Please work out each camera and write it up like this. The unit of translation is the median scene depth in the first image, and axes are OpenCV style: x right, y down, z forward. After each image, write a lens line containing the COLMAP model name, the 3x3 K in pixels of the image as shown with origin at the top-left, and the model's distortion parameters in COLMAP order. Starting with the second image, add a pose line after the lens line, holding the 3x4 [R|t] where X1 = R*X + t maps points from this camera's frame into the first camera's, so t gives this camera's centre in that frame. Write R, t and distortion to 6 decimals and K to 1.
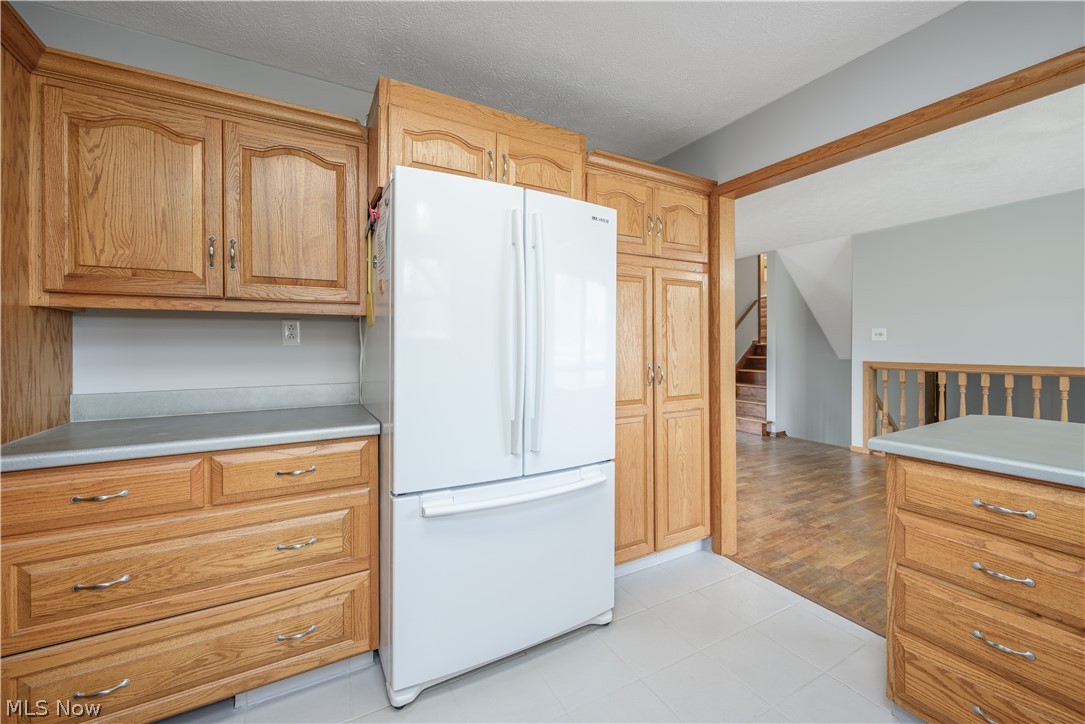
lens RADIAL K [[438.5, 0, 550.3], [0, 438.5, 345.9], [0, 0, 1]] dist [-0.001019, 0.000107]
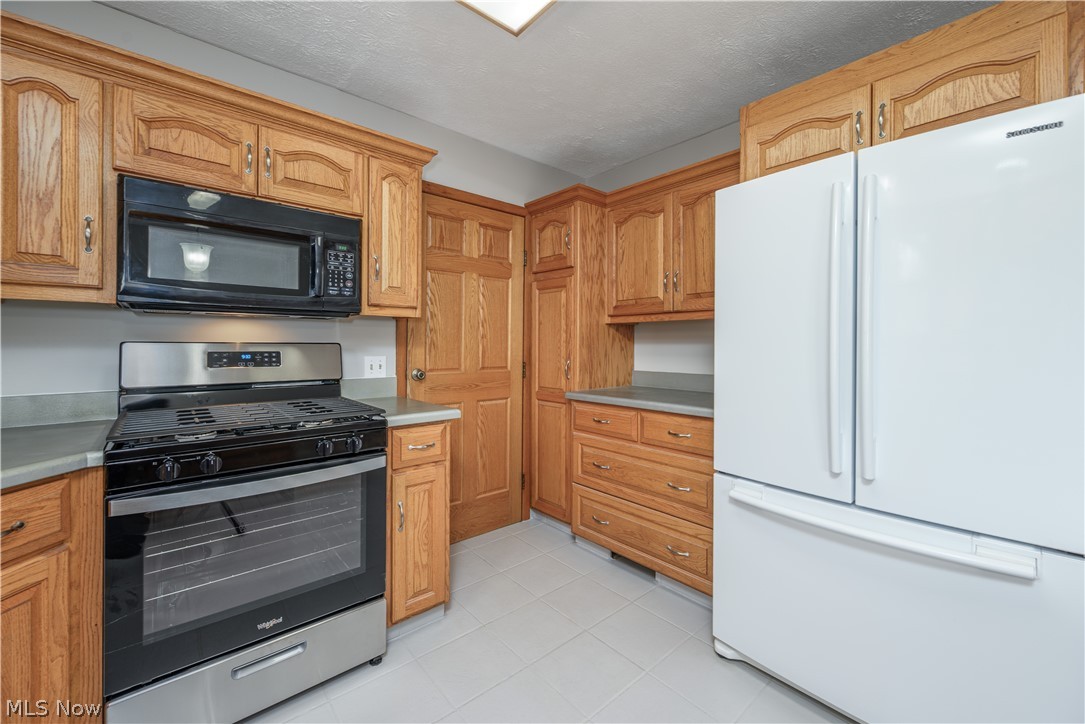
lens RADIAL K [[438.5, 0, 550.3], [0, 438.5, 345.9], [0, 0, 1]] dist [-0.001019, 0.000107]
pose [[0.209032, 0.007144, -0.977883, 0.693345], [-0.007170, 0.999958, 0.005773, 0.001327], [0.977883, 0.005805, 0.209074, 0.313125]]
